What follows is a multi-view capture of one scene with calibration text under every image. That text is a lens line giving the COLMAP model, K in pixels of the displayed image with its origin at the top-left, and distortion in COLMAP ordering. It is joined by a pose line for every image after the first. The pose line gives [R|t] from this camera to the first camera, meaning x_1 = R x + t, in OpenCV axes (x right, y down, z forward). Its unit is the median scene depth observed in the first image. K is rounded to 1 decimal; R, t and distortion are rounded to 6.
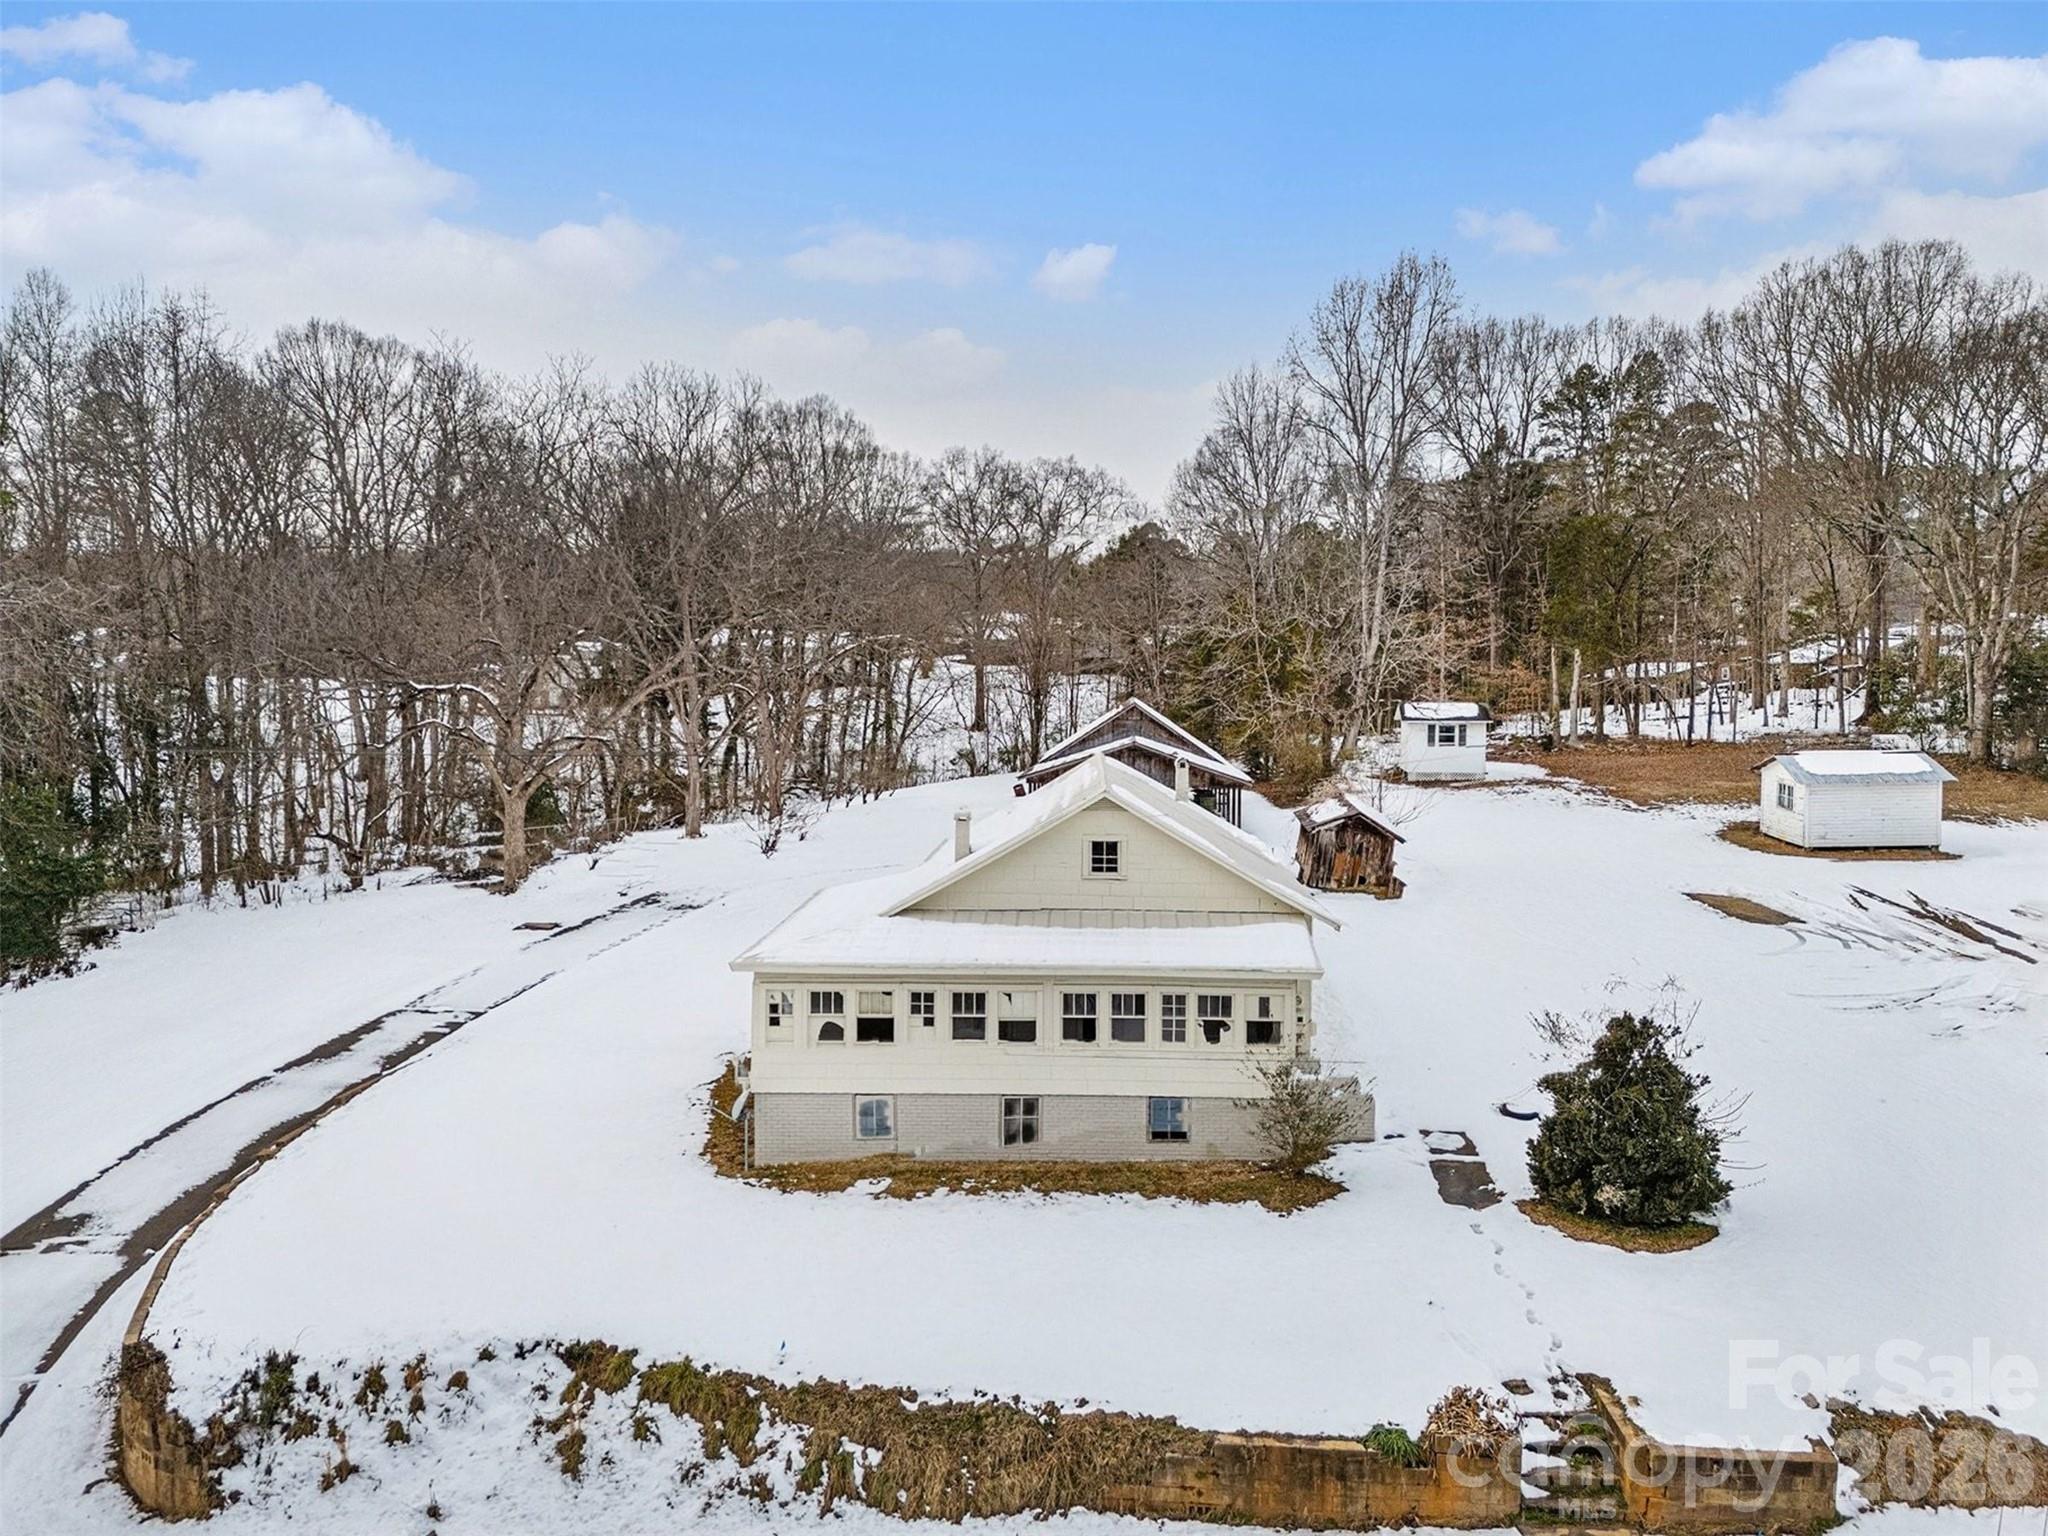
lens RADIAL K [[1570.7, 0, 1087.4], [0, 1570.7, 765.2], [0, 0, 1]] dist [0.092463, -0.060606]
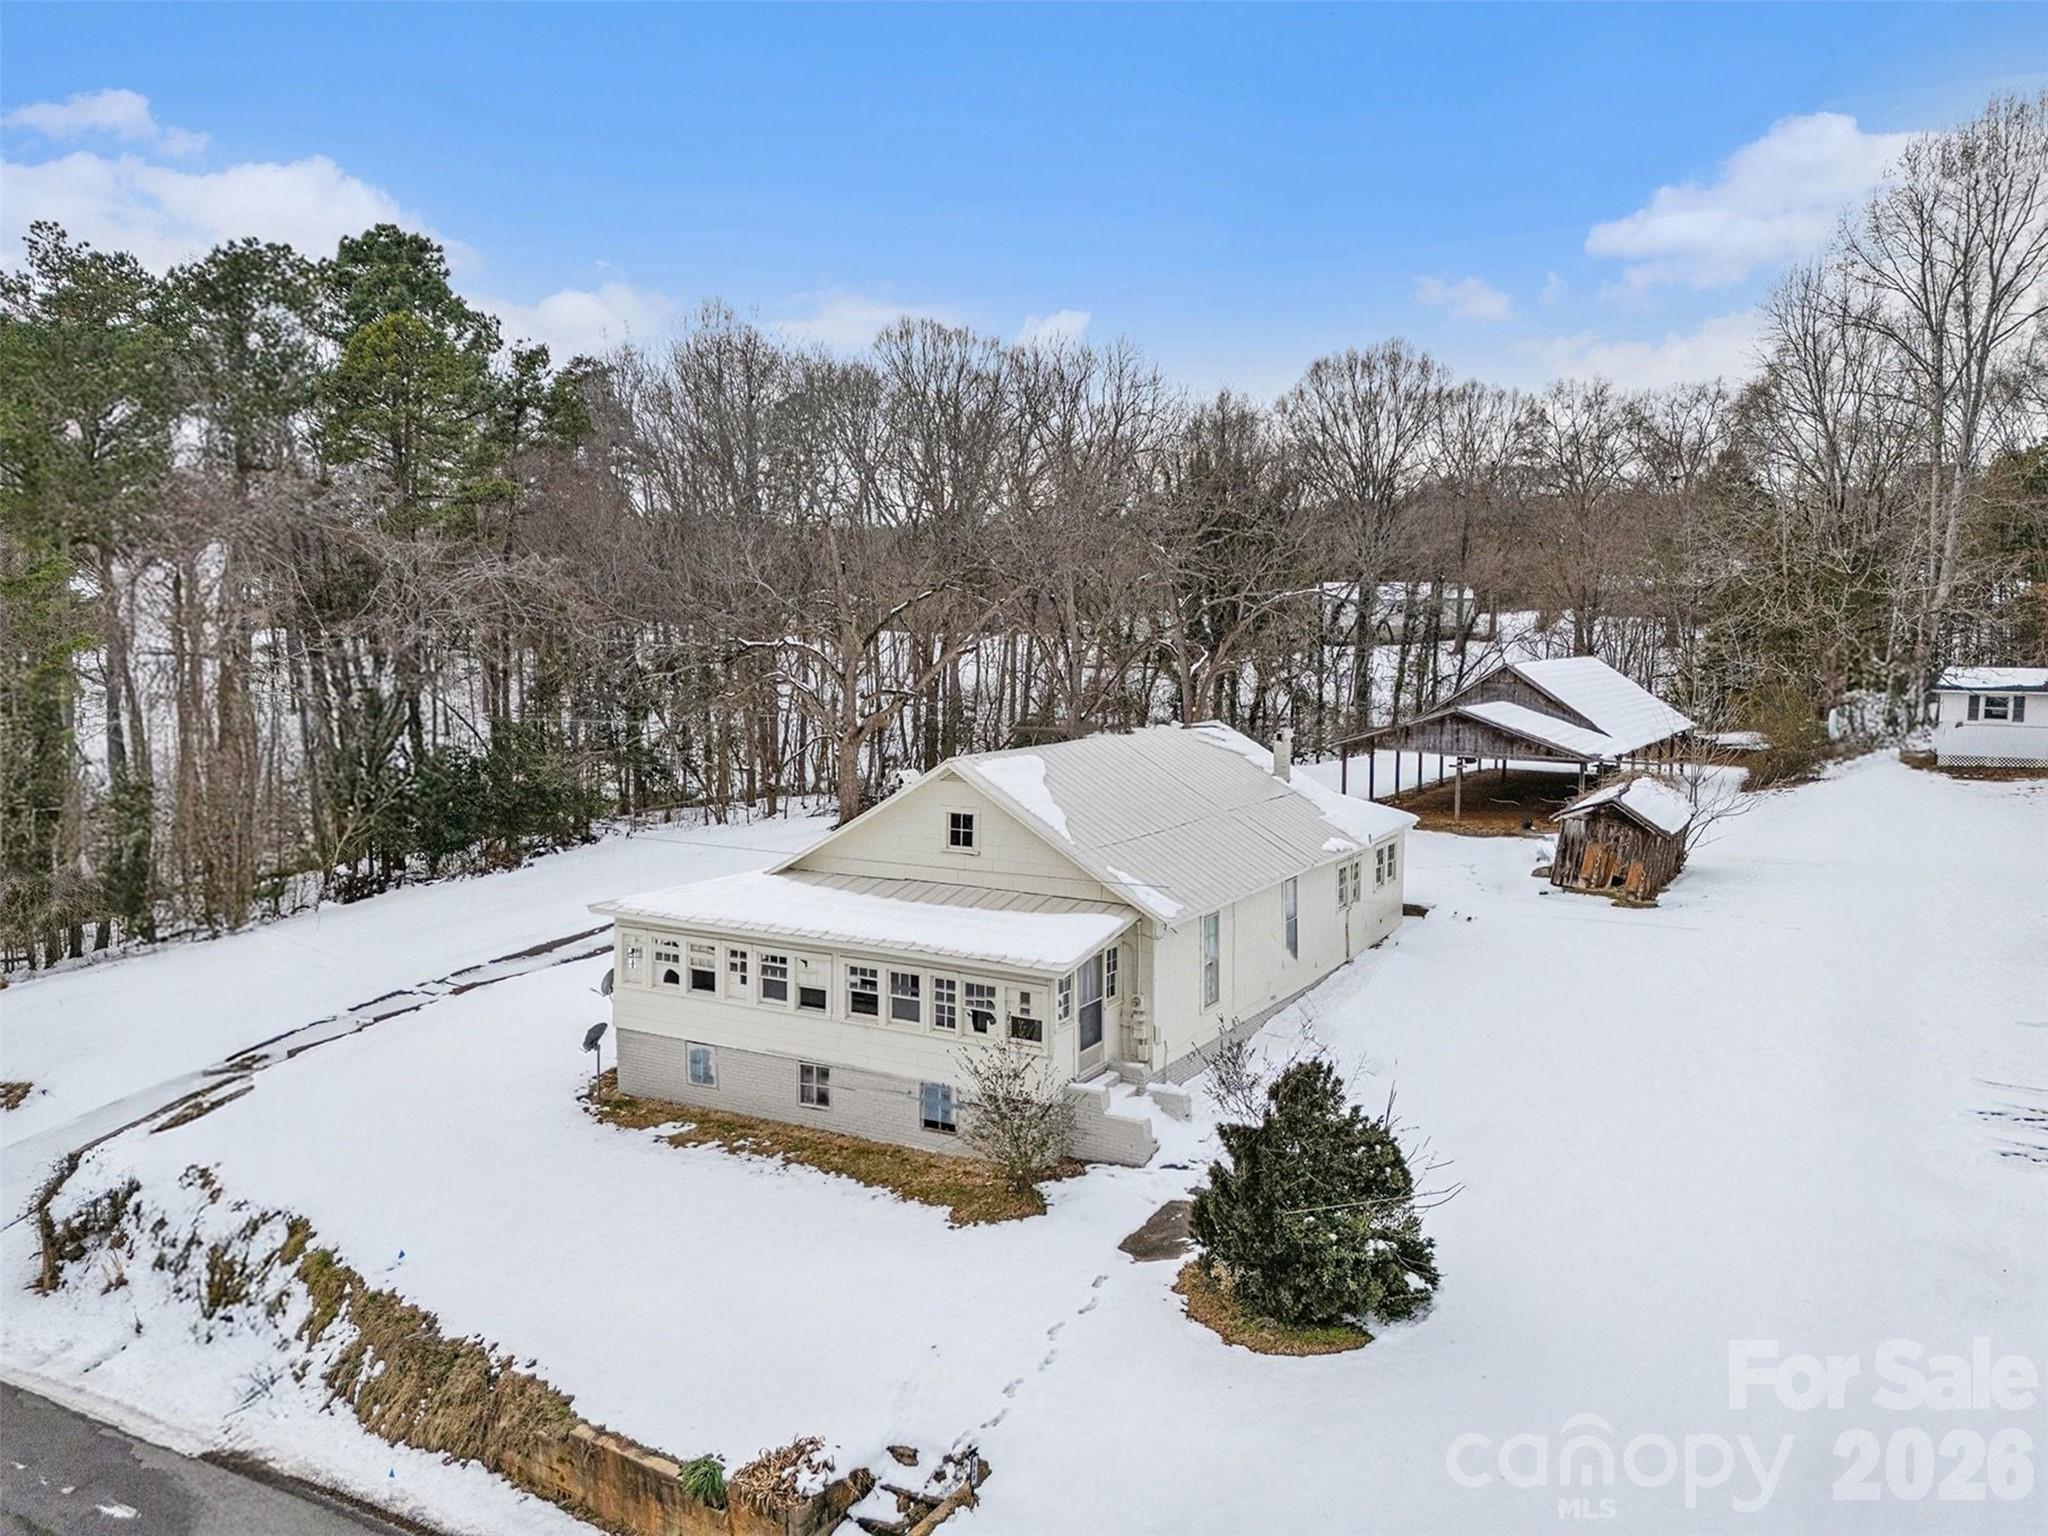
lens RADIAL K [[1570.7, 0, 1087.4], [0, 1570.7, 765.2], [0, 0, 1]] dist [0.092463, -0.060606]
pose [[0.867438, 0.042133, -0.495759, 0.594151], [-0.027949, 0.998961, 0.035996, -0.018835], [0.496760, -0.017369, 0.867714, 0.226082]]
